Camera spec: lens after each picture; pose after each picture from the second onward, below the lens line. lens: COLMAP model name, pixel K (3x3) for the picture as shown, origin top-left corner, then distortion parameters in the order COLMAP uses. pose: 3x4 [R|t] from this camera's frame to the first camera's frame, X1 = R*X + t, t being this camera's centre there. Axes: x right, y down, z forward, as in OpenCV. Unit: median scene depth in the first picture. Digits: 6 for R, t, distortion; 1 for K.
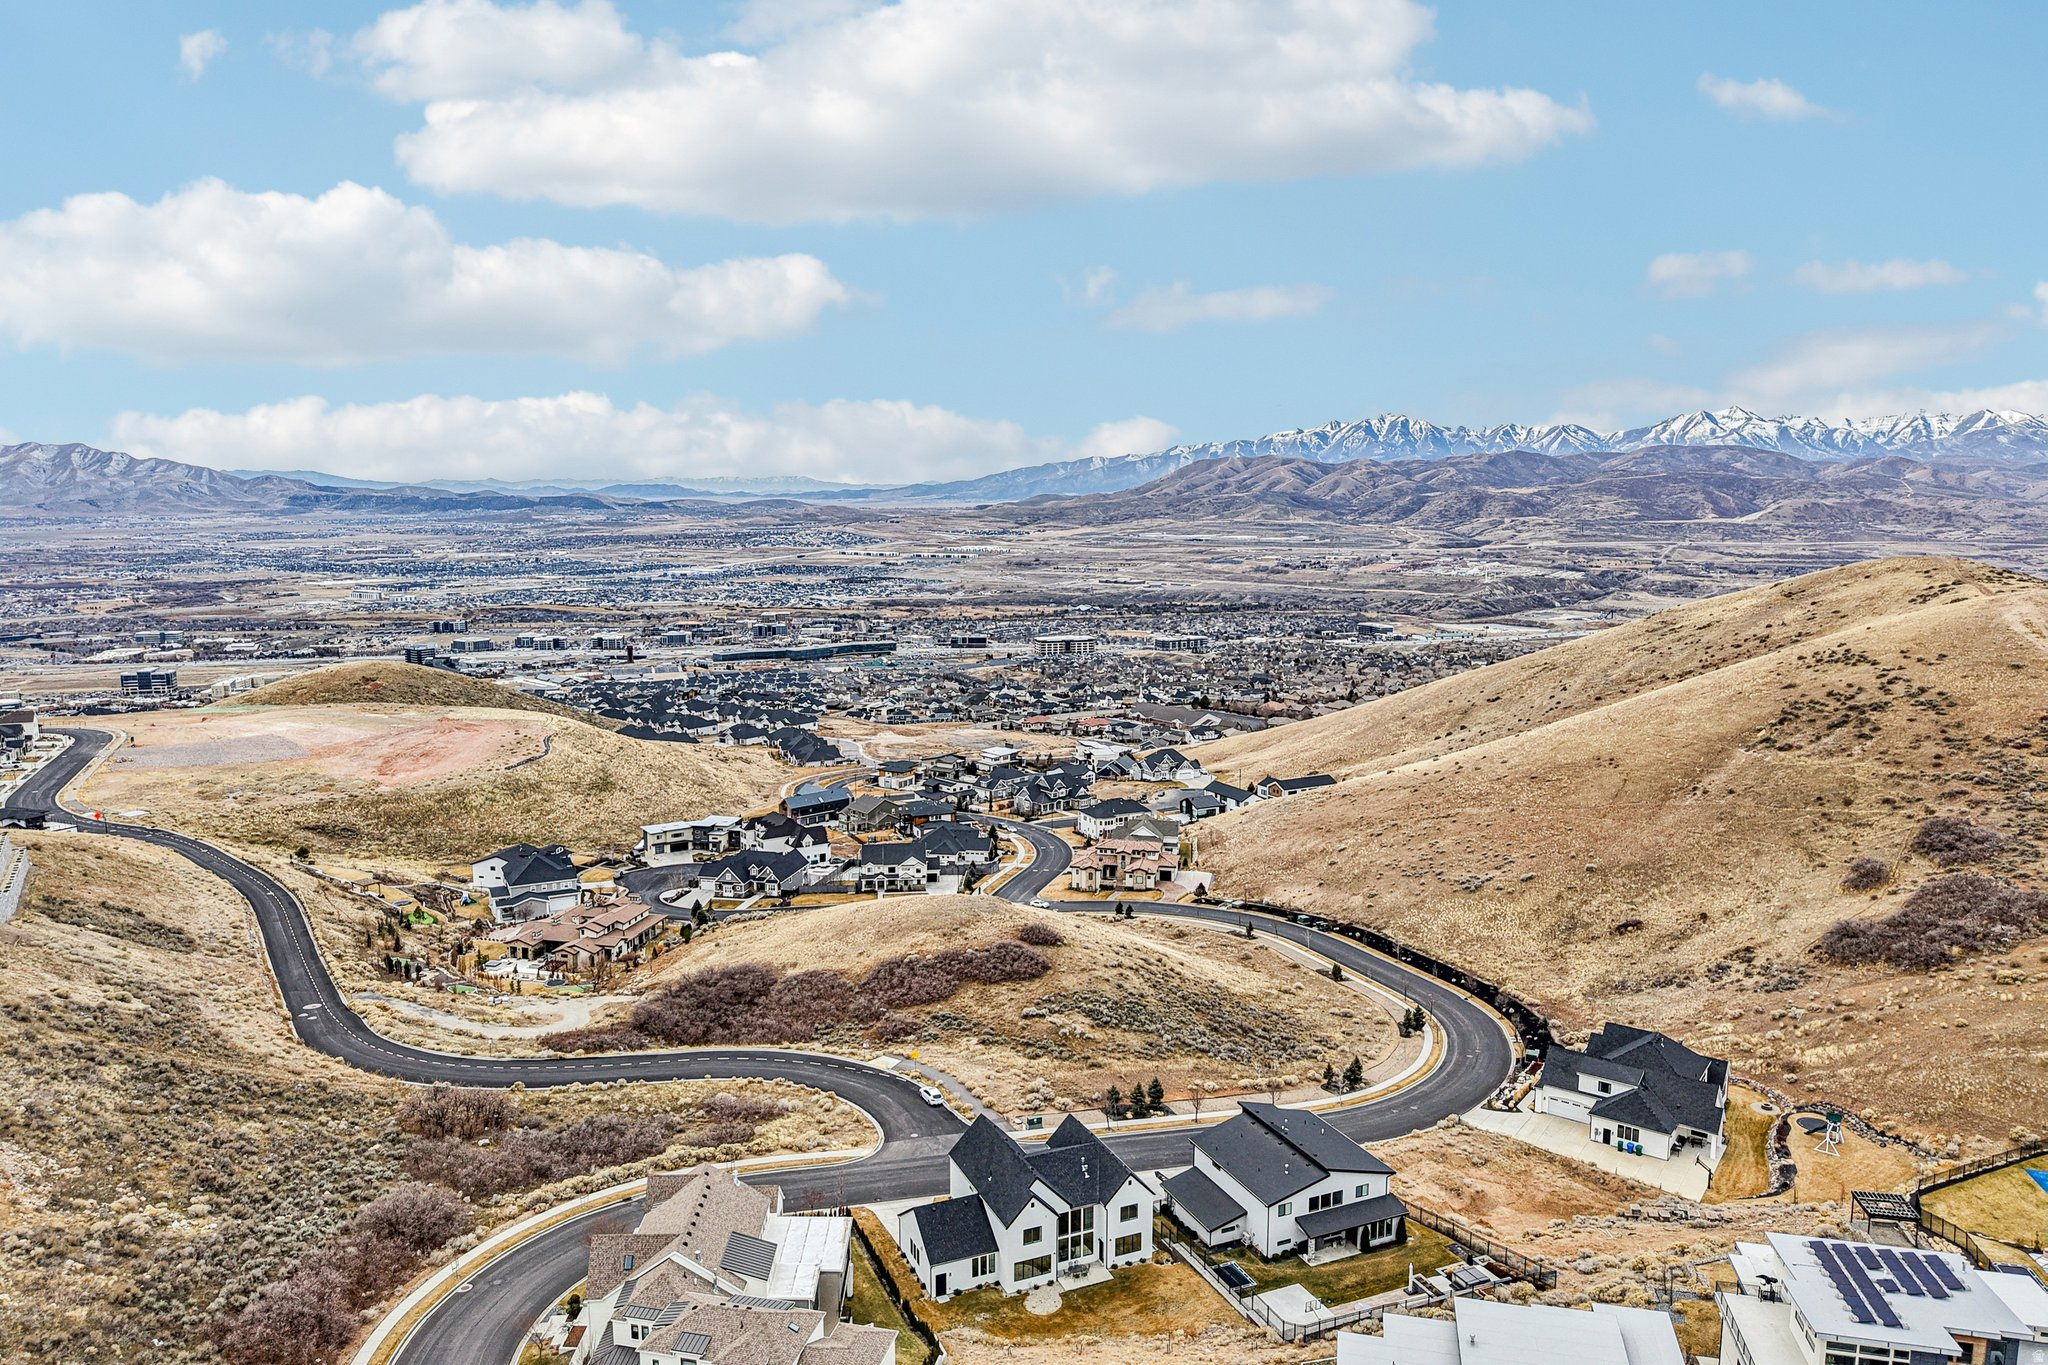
lens RADIAL K [[1363.0, 0, 1027.4], [0, 1363.0, 706.7], [0, 0, 1]] dist [0.024512, -0.022357]
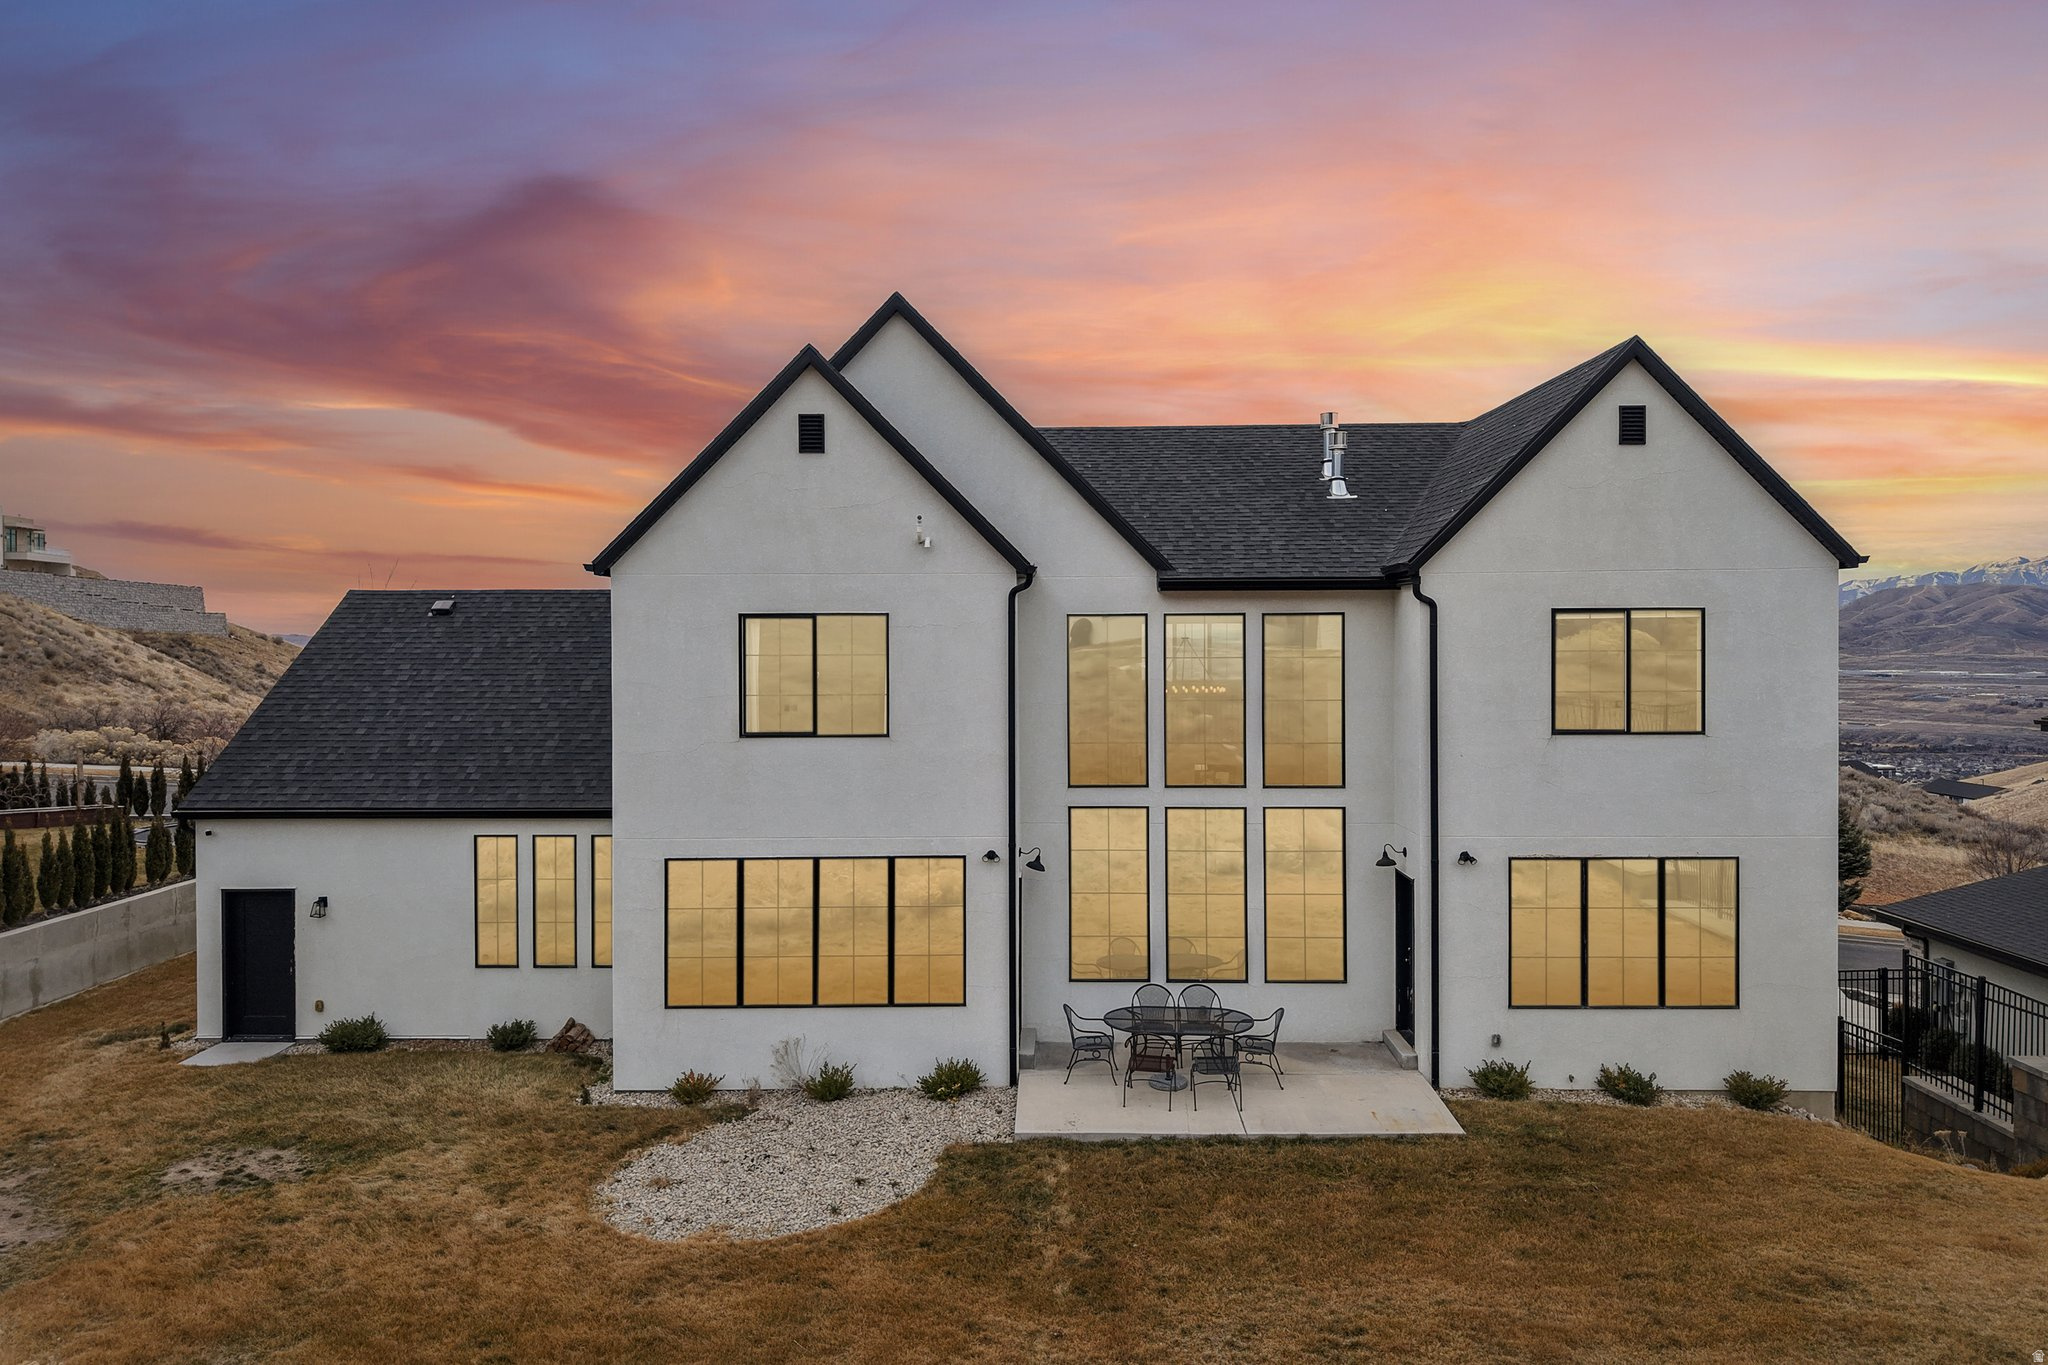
lens RADIAL K [[1383.3, 0, 1027.3], [0, 1383.3, 666.2], [0, 0, 1]] dist [0.019481, -0.020729]
pose [[0.910065, 0.005571, -0.414427, 0.077174], [-0.064677, 0.989569, -0.128724, 0.389966], [0.409387, 0.143951, 0.900933, 0.858929]]
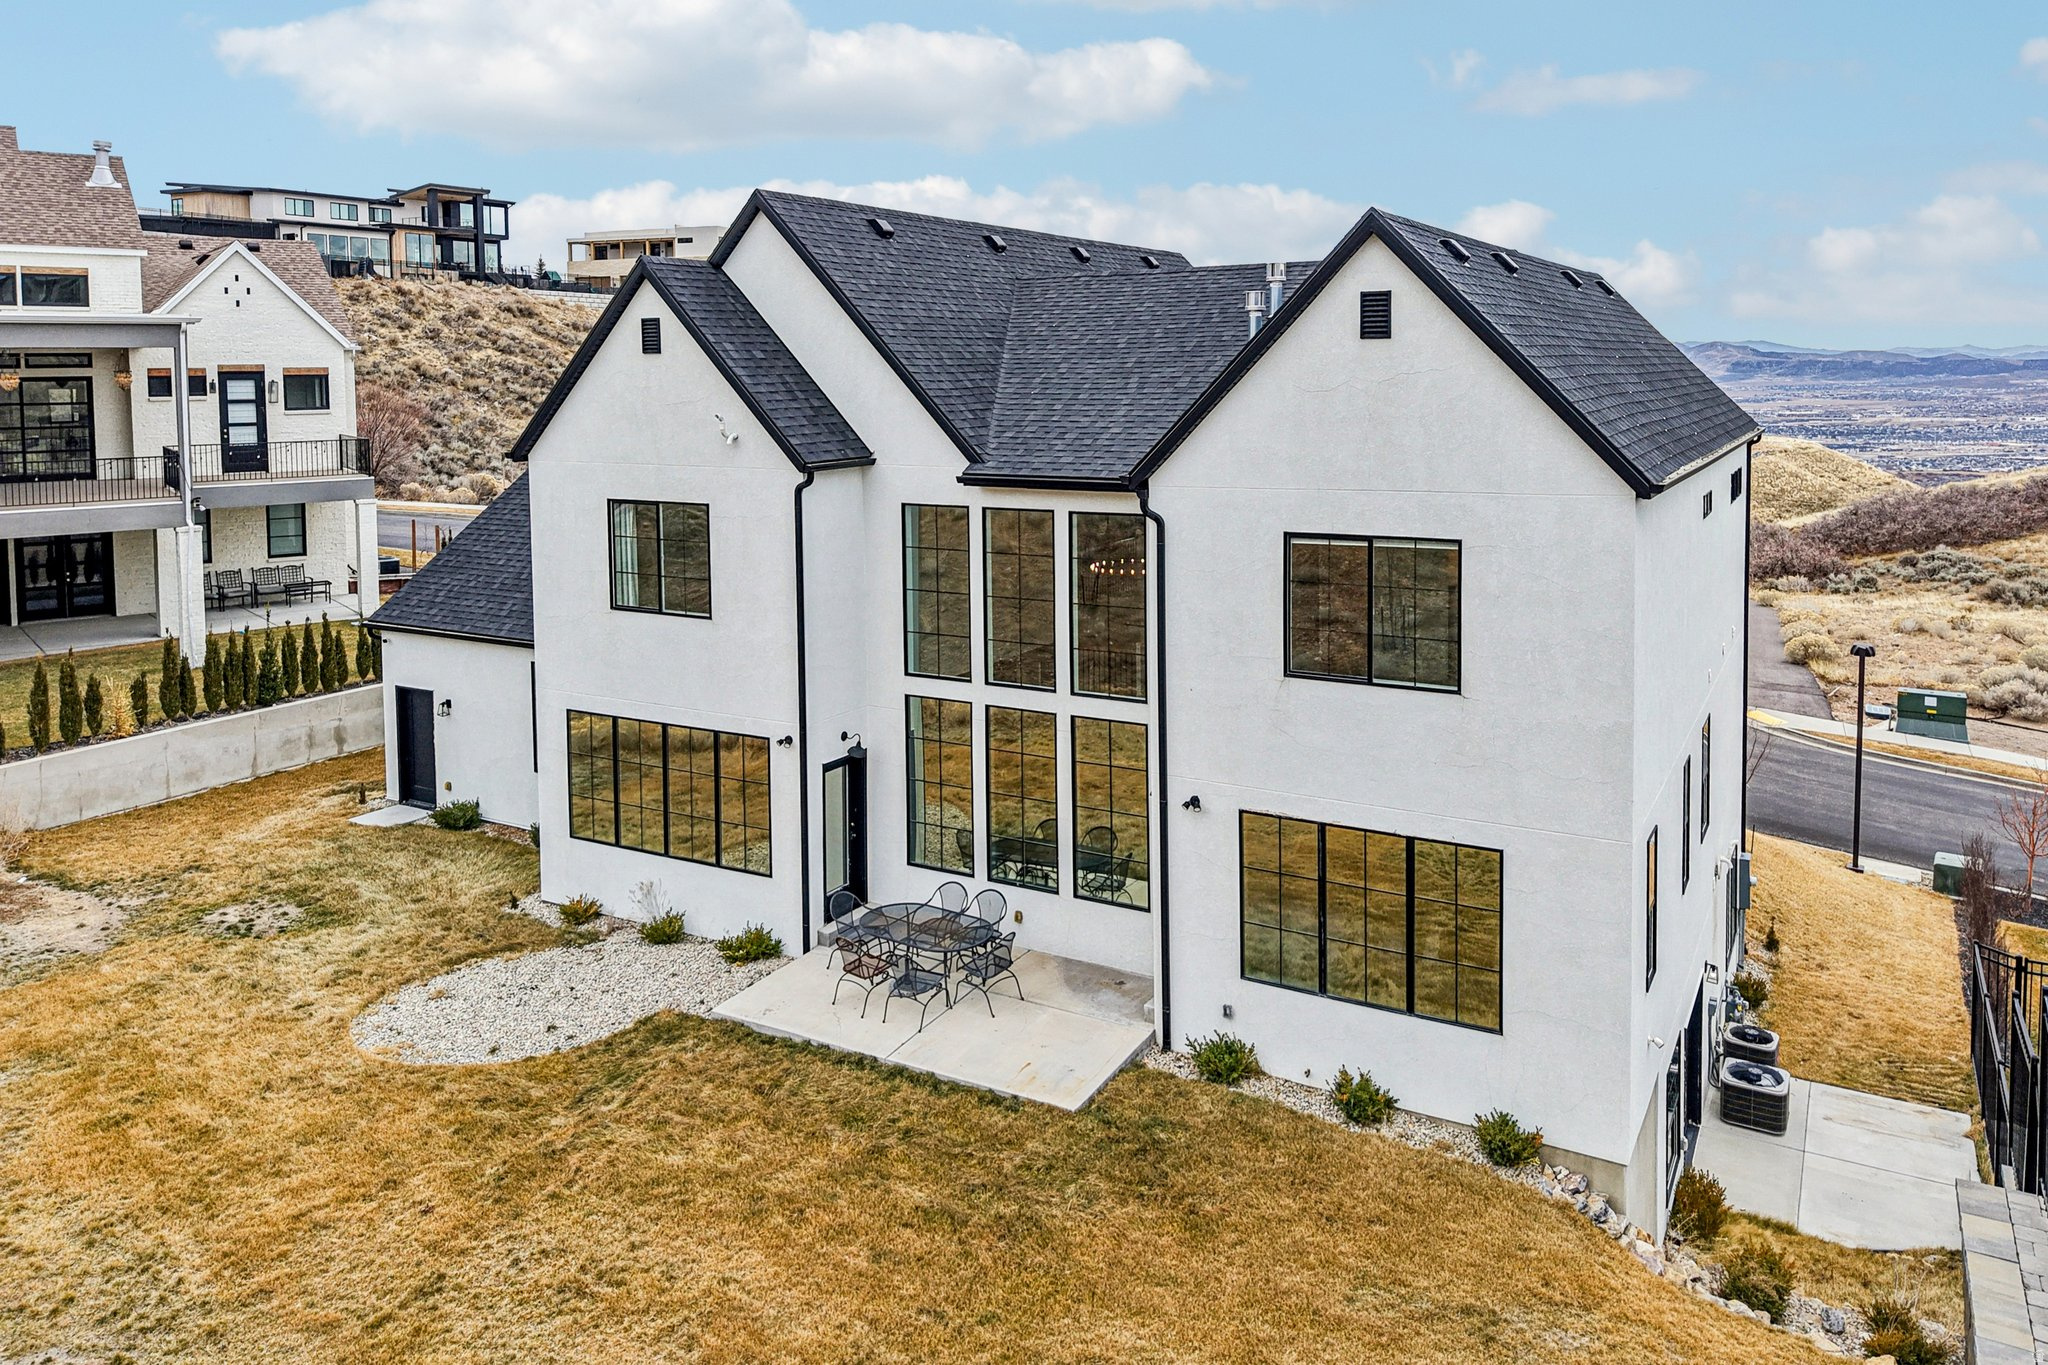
lens RADIAL K [[1465.6, 0, 1042.1], [0, 1465.6, 458.1], [0, 0, 1]] dist [0.003899, -0.004092]
pose [[0.596438, 0.043254, -0.801493, 0.150730], [-0.115975, 0.992713, -0.032730, 0.364947], [0.794236, 0.112474, 0.597108, 0.909000]]
